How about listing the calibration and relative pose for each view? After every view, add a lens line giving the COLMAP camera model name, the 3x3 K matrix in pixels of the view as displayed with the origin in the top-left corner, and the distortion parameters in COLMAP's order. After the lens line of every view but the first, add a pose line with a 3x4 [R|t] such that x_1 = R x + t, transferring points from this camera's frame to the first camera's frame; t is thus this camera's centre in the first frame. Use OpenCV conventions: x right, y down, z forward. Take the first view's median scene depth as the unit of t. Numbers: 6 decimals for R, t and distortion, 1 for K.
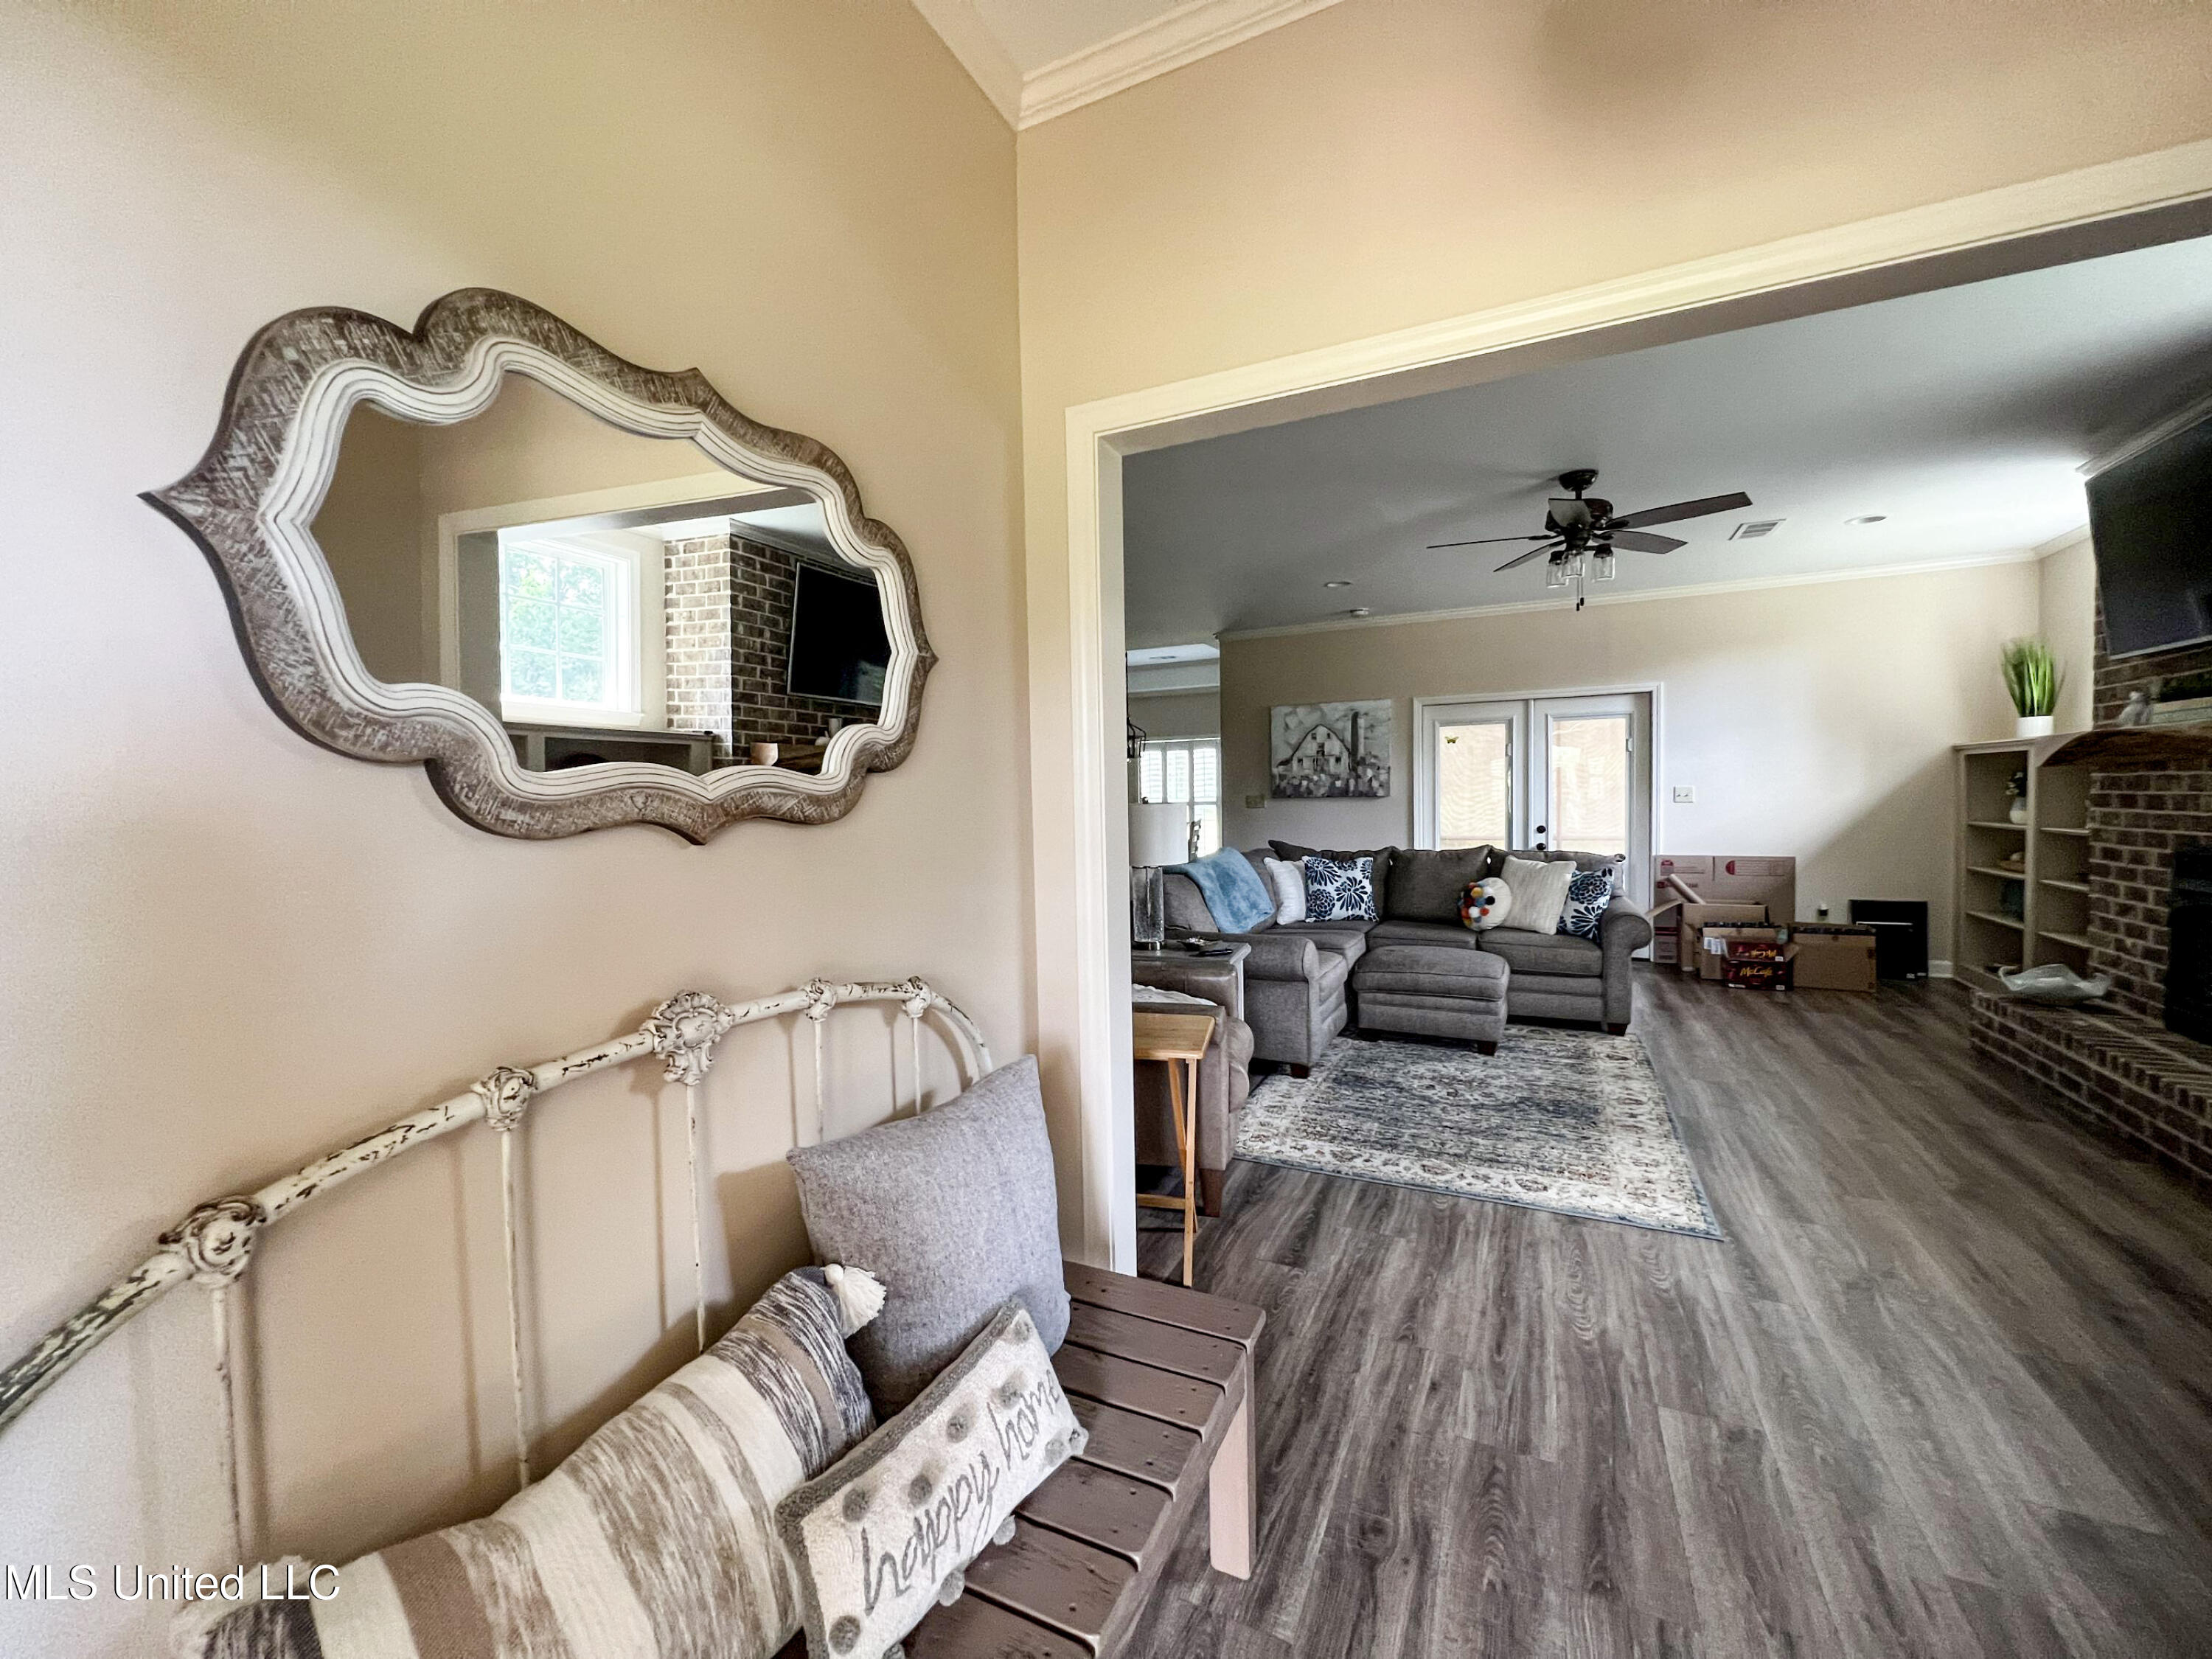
lens RADIAL K [[886.8, 0, 1100.7], [0, 886.8, 824.8], [0, 0, 1]] dist [-0.002044, 0.000503]
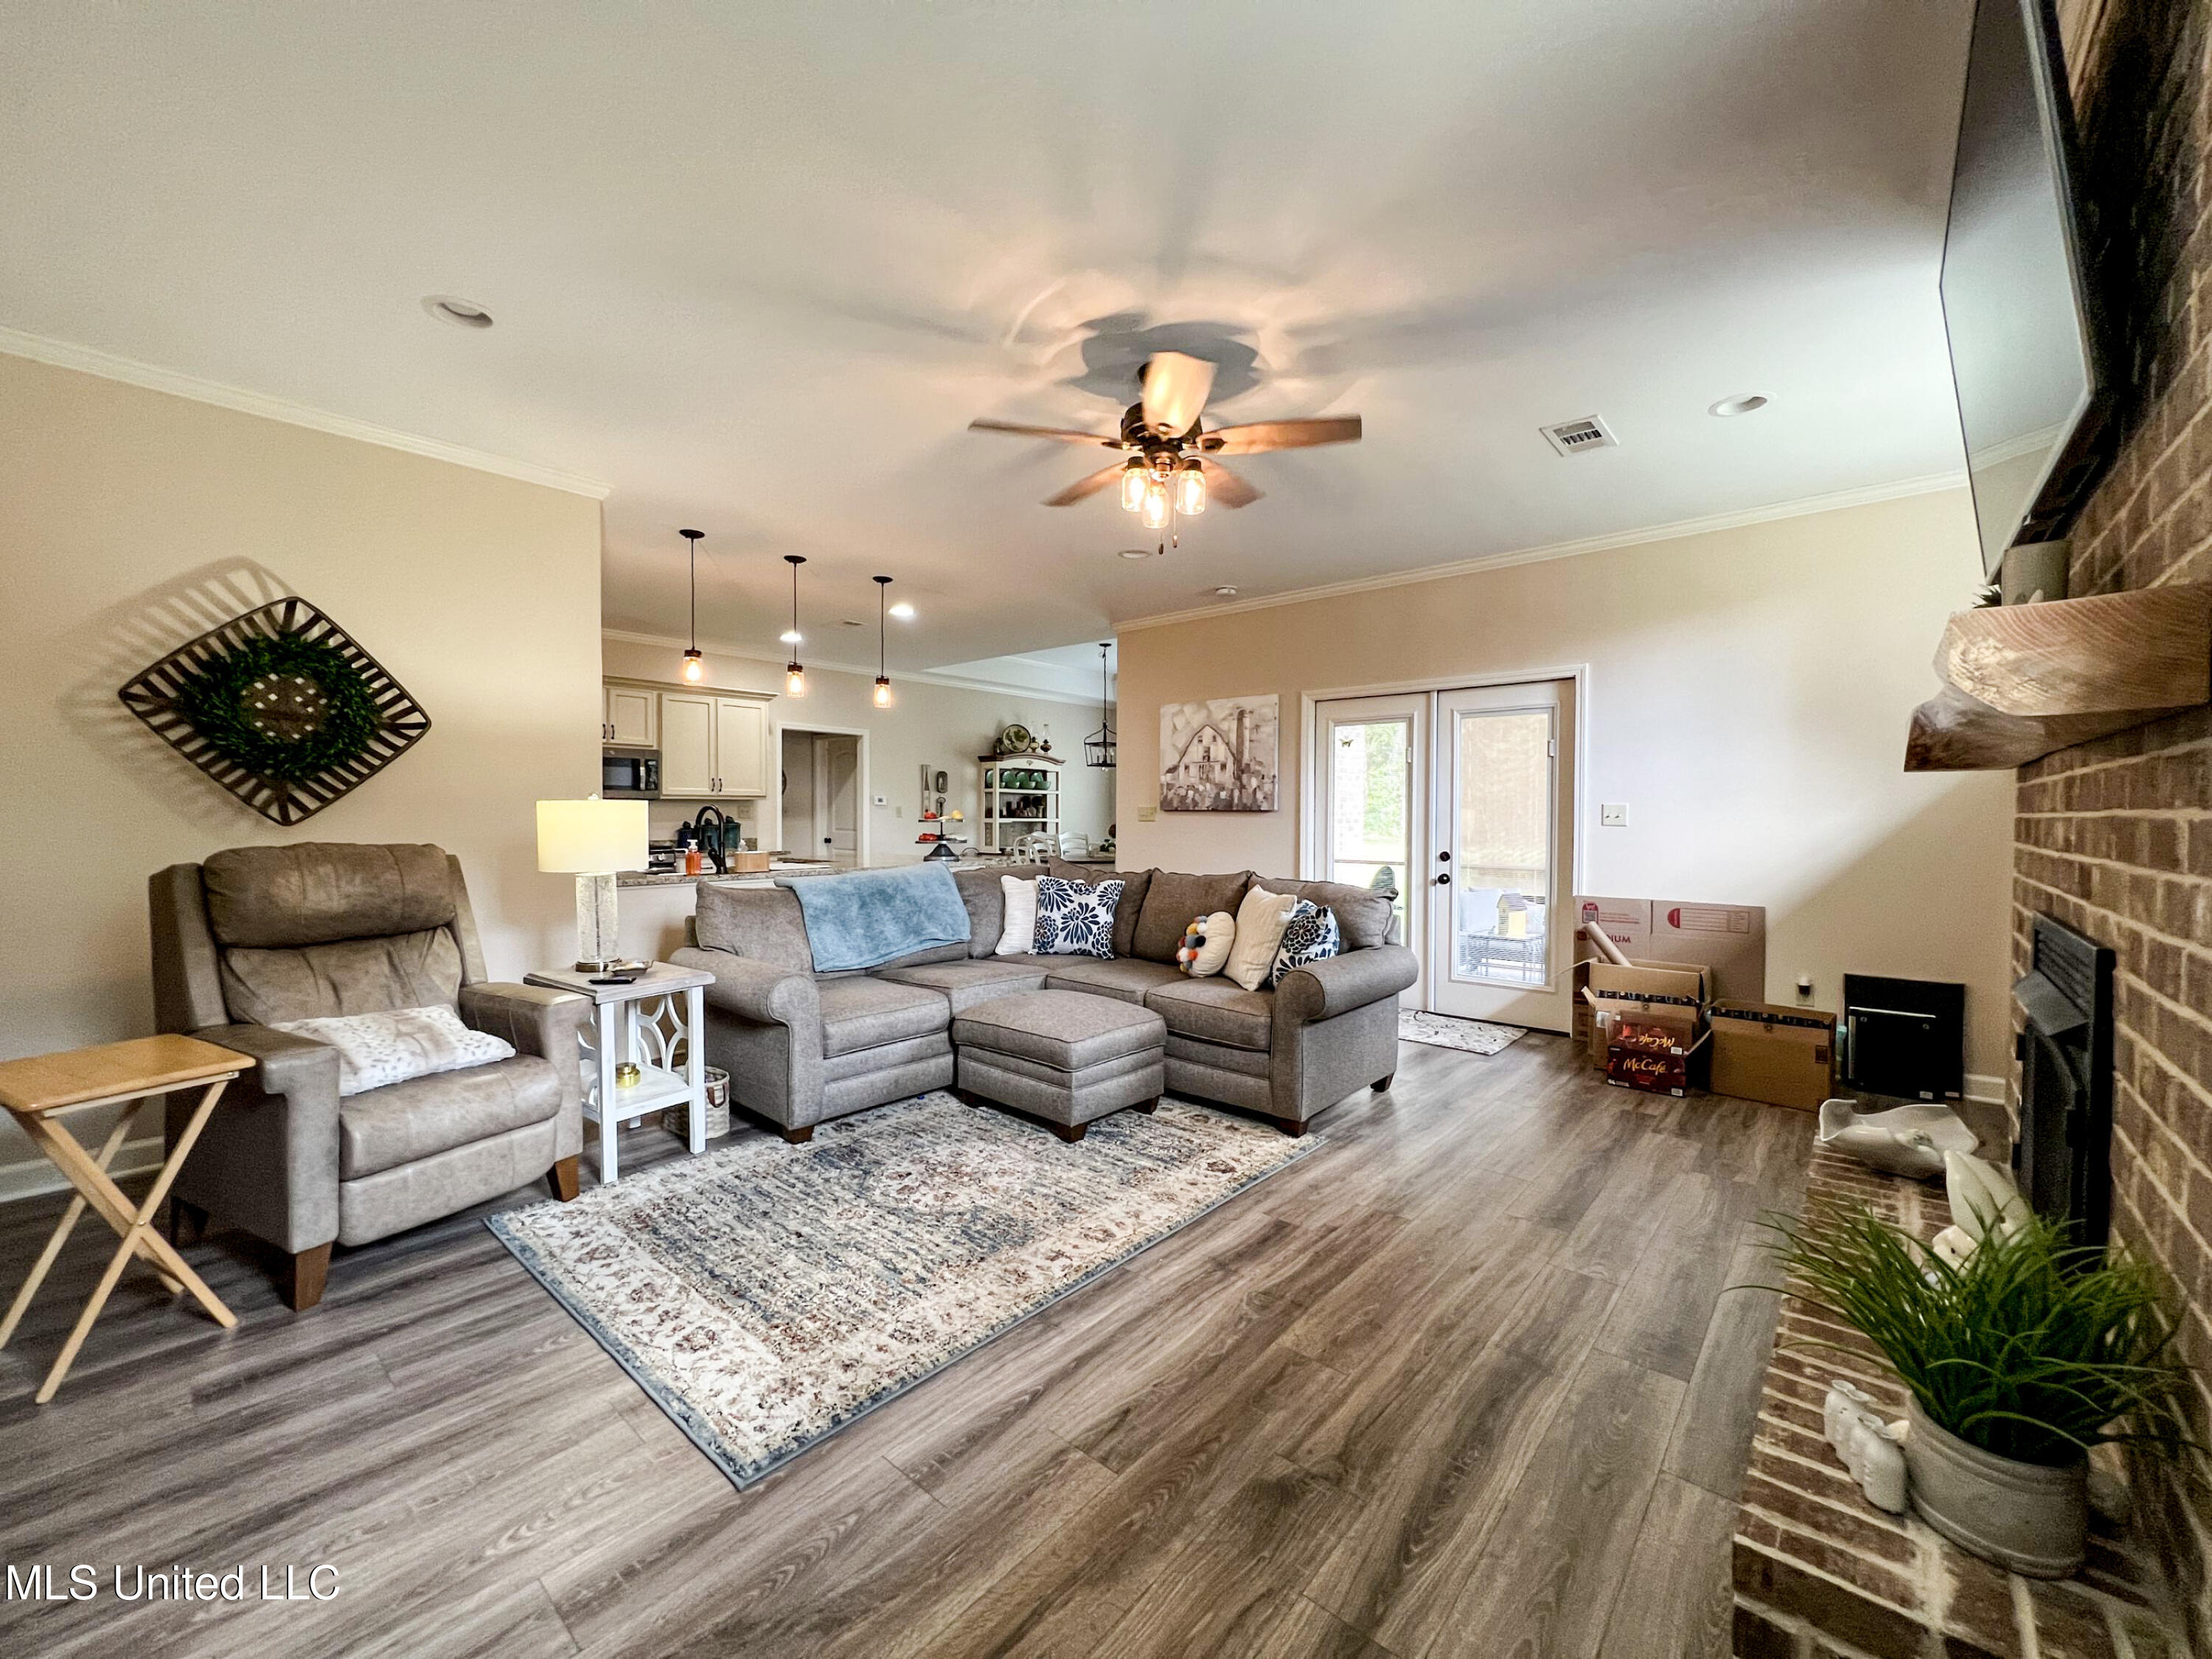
lens RADIAL K [[886.8, 0, 1106.0], [0, 886.8, 833.1], [0, 0, 1]] dist [-0.002044, 0.000503]
pose [[0.965408, 0.029338, -0.259090, 0.507450], [-0.032480, 0.999442, -0.007855, 0.000256], [0.258715, 0.015999, 0.965821, 0.209064]]
